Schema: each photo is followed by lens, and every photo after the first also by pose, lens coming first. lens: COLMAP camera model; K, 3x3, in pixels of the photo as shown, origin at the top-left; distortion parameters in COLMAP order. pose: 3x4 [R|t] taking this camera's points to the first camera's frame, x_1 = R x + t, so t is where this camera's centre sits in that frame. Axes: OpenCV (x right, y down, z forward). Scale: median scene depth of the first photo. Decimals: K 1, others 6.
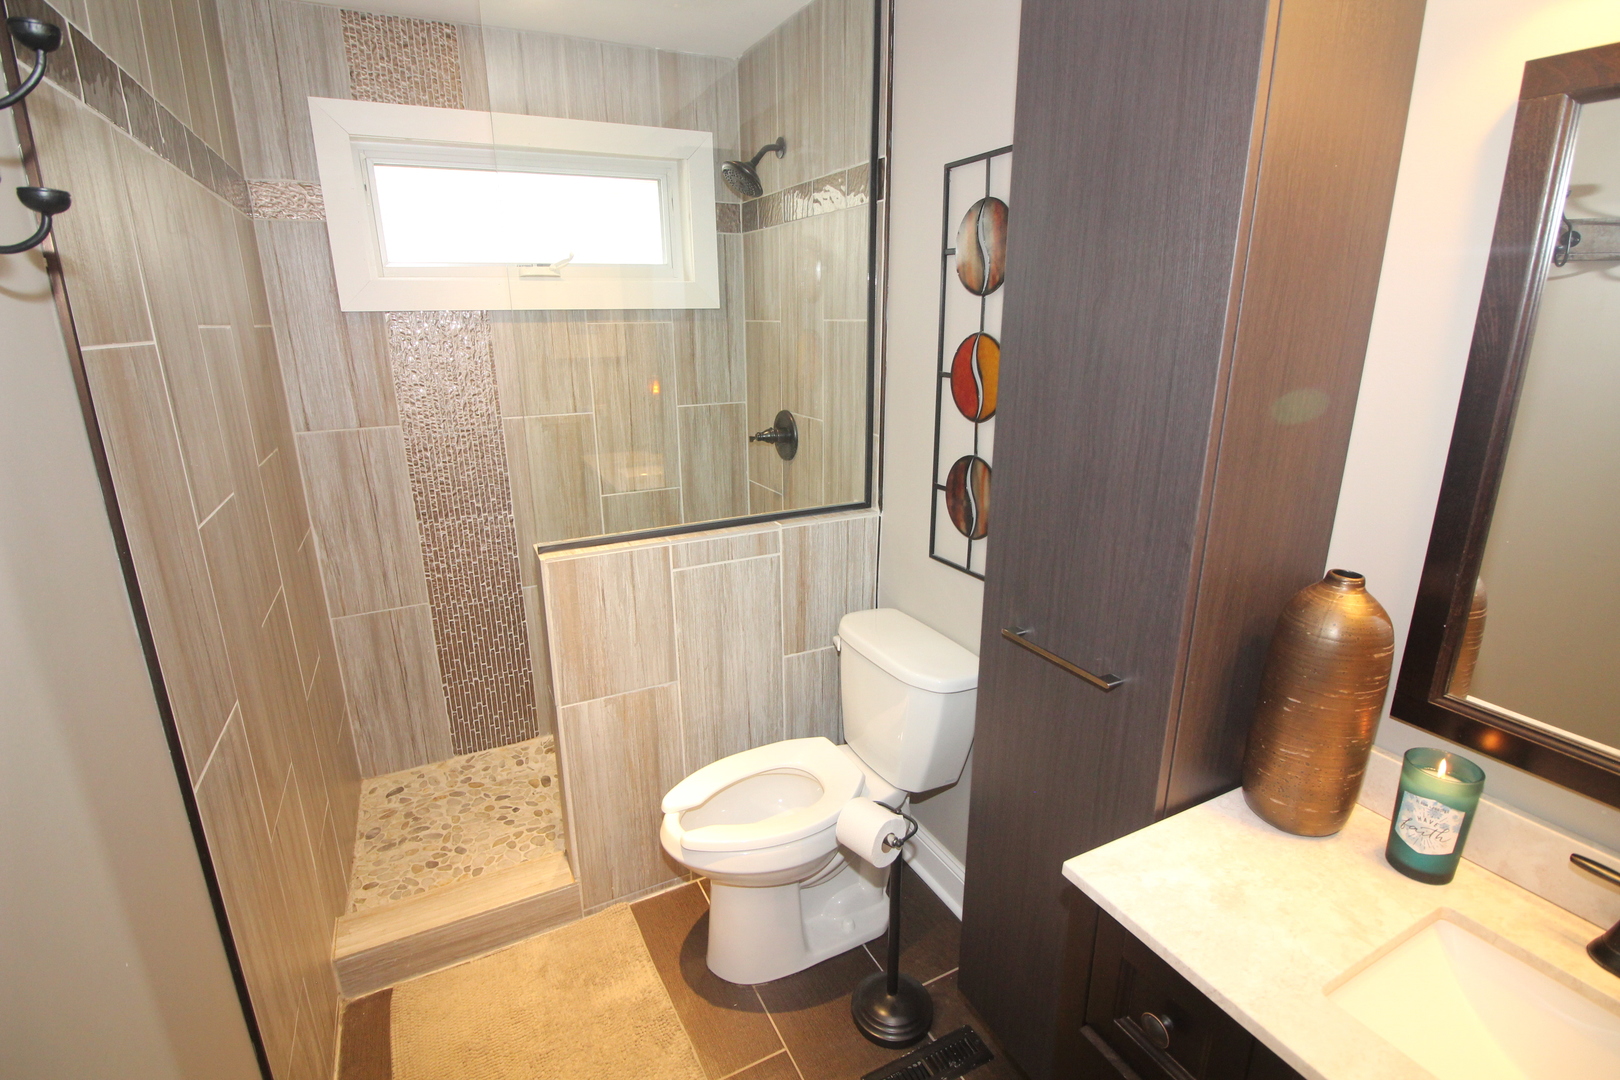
lens RADIAL K [[752.8, 0, 807.5], [0, 752.8, 533.3], [0, 0, 1]] dist [-0.005924, -0.009850]
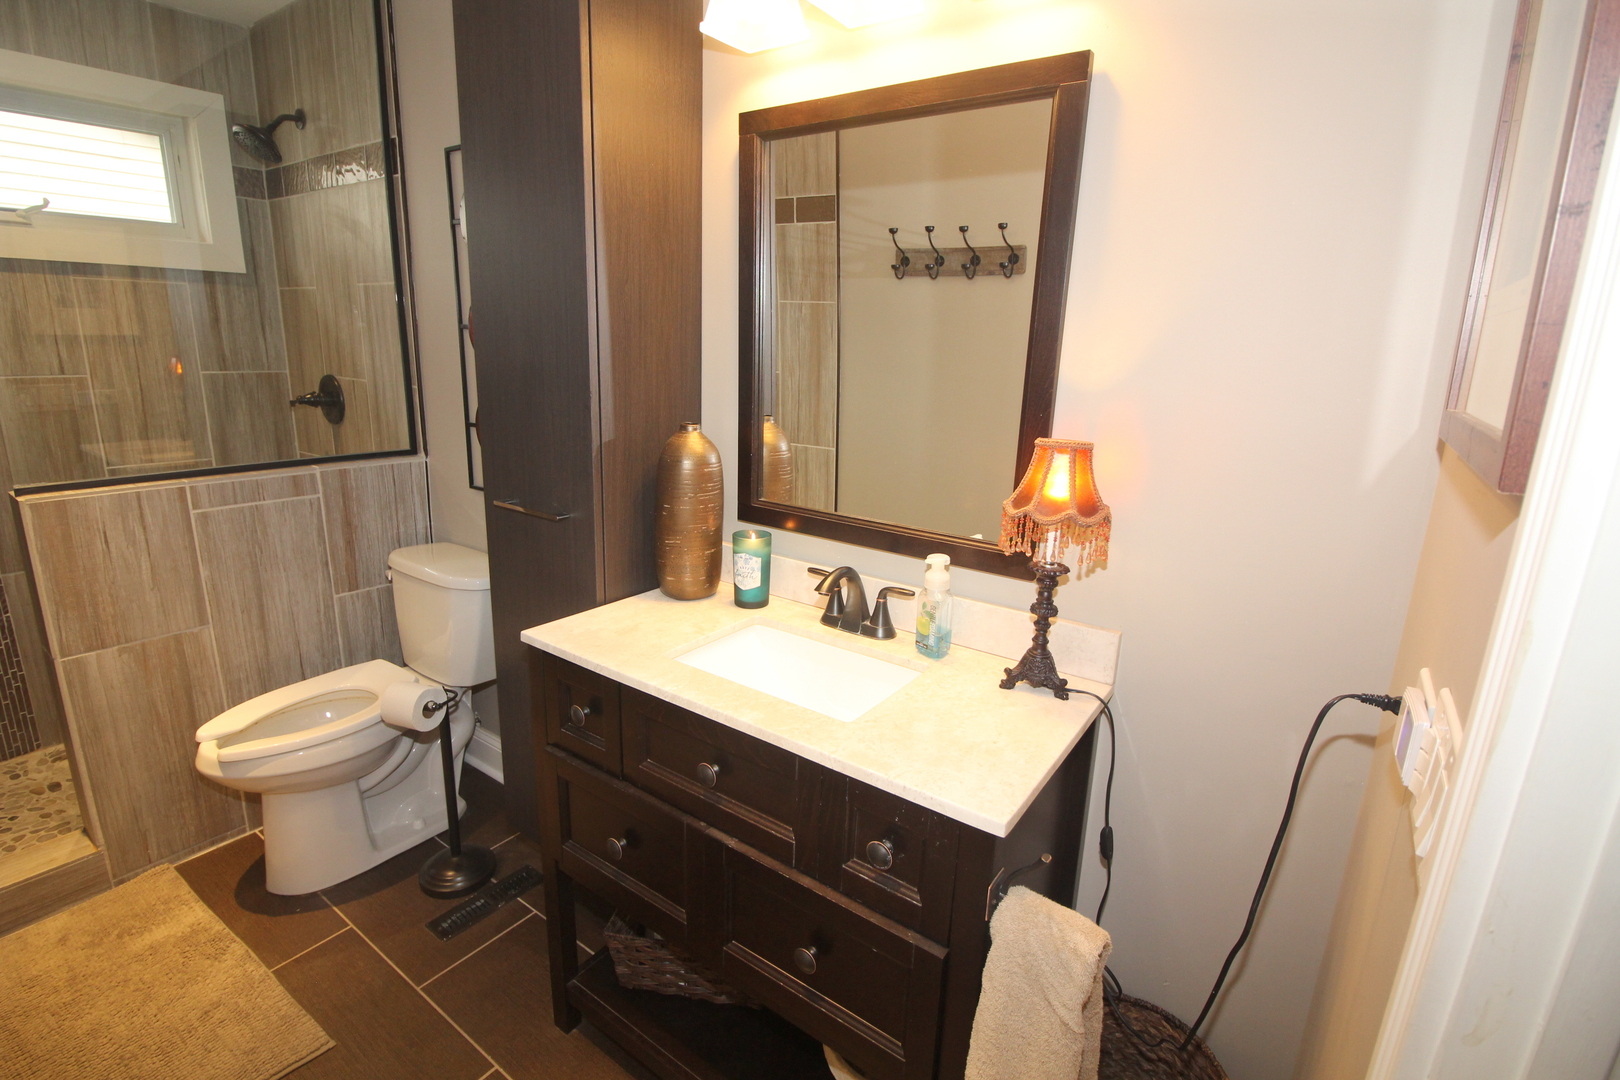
lens RADIAL K [[752.8, 0, 816.2], [0, 752.8, 539.6], [0, 0, 1]] dist [-0.005924, -0.009850]
pose [[0.887529, -0.076831, 0.454302, 0.100305], [0.087976, 0.996117, -0.003410, 0.155650], [-0.452275, 0.042994, 0.890841, -0.253433]]
